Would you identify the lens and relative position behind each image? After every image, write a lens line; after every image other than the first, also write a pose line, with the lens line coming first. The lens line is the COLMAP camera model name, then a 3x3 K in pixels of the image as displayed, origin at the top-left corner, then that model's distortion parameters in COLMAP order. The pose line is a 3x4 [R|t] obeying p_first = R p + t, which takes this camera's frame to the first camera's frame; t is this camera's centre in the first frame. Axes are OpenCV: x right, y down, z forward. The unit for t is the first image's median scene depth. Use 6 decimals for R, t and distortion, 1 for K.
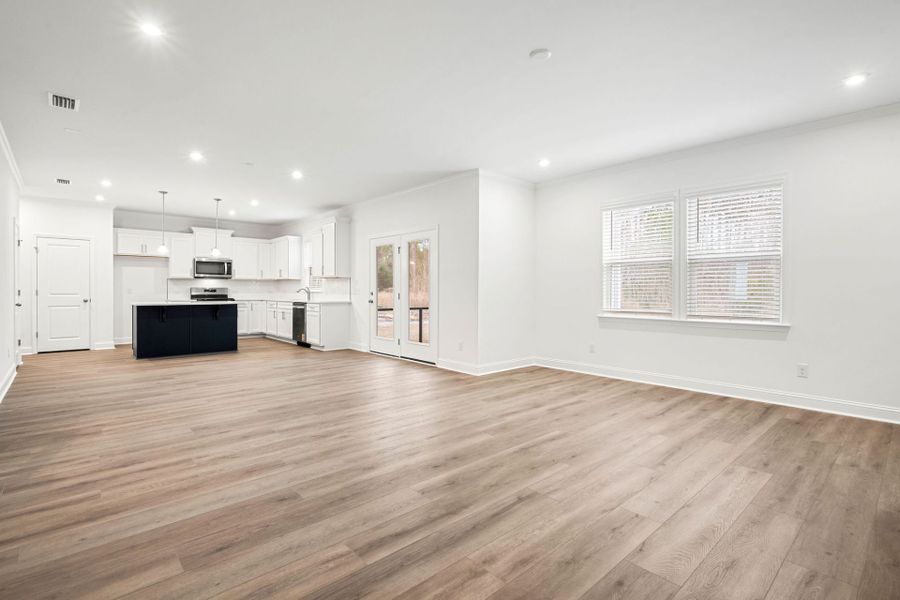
lens RADIAL K [[432.1, 0, 452.9], [0, 432.1, 289.1], [0, 0, 1]] dist [0.002563, 0.000053]
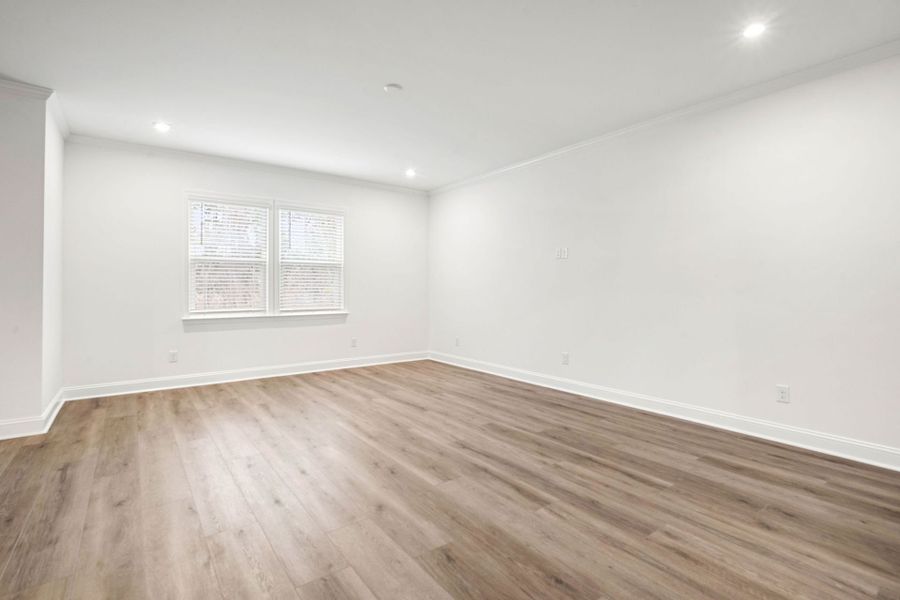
lens RADIAL K [[432.1, 0, 452.9], [0, 432.1, 289.1], [0, 0, 1]] dist [0.002563, 0.000053]
pose [[0.090608, -0.002779, 0.995883, -1.065073], [-0.002501, 0.999992, 0.003018, -0.003345], [-0.995883, -0.002764, 0.090601, 0.839338]]
